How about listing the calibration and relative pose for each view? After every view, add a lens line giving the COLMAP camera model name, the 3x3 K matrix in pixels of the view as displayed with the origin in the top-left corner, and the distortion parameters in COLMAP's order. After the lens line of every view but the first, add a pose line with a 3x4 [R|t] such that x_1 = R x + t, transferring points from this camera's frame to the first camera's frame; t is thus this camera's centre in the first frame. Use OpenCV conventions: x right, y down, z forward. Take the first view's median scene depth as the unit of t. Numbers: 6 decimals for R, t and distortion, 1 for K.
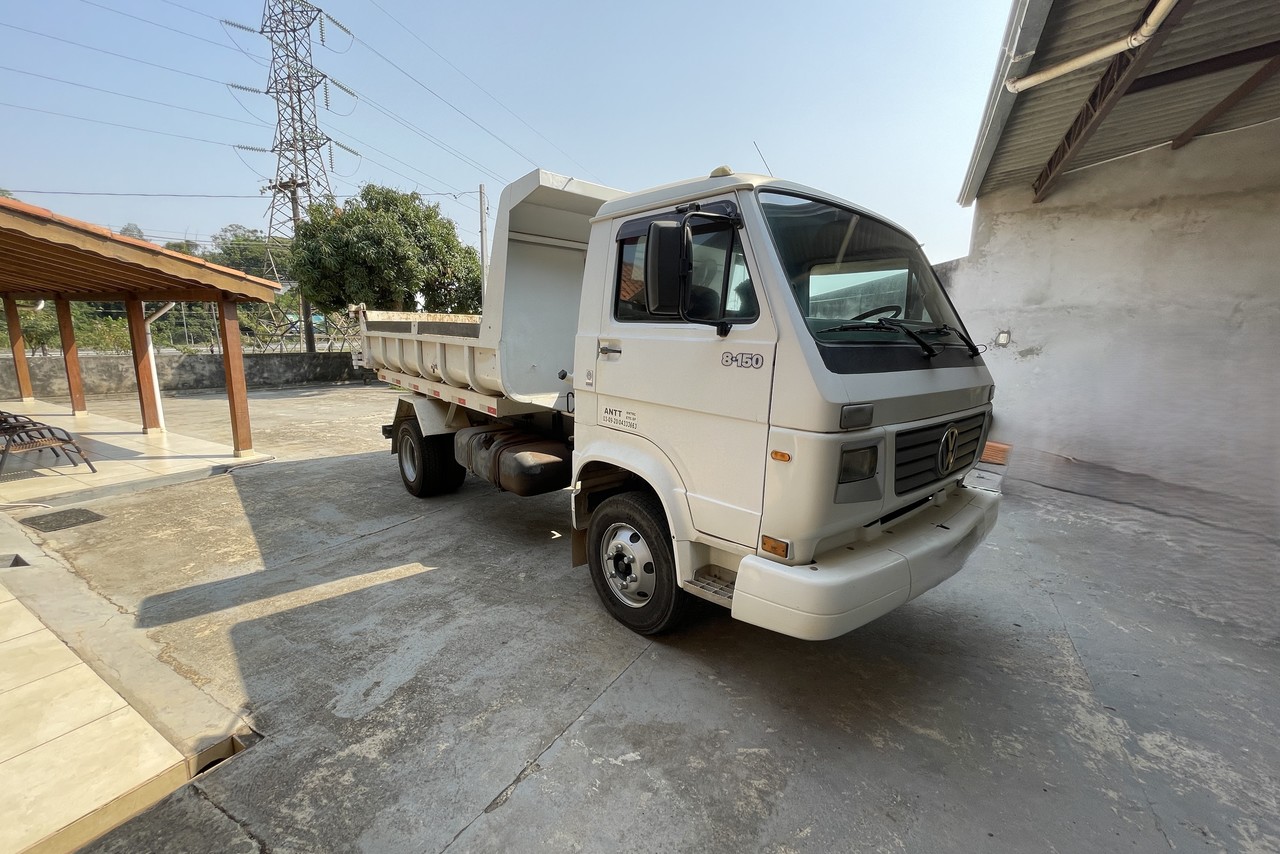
lens RADIAL K [[516.4, 0, 640.5], [0, 516.4, 426.7], [0, 0, 1]] dist [-0.002586, 0.000534]
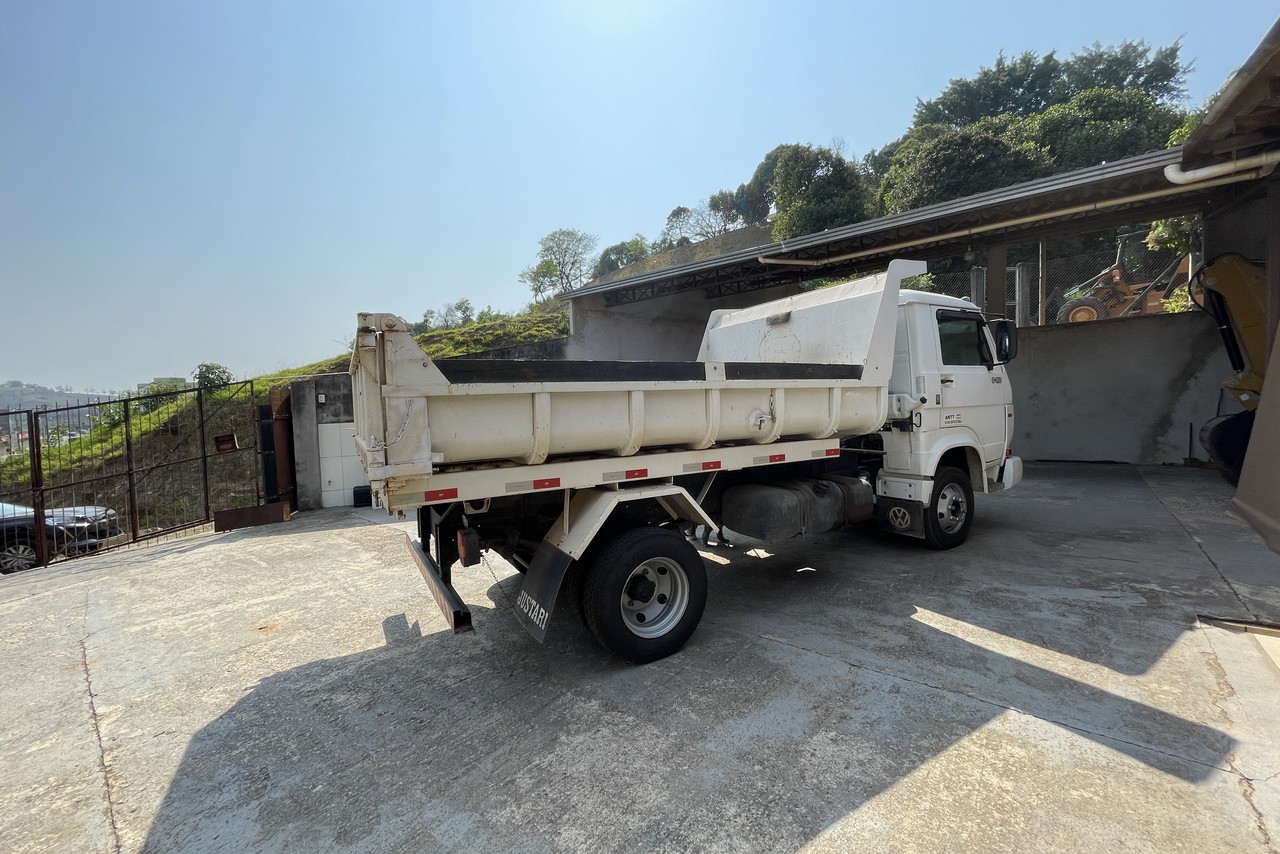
lens RADIAL K [[516.4, 0, 640.5], [0, 516.4, 426.9], [0, 0, 1]] dist [-0.002586, 0.000534]
pose [[0.187378, -0.076363, 0.979315, -1.609458], [0.219351, 0.975051, 0.034061, -0.234868], [-0.957483, 0.208431, 0.199454, 1.391127]]
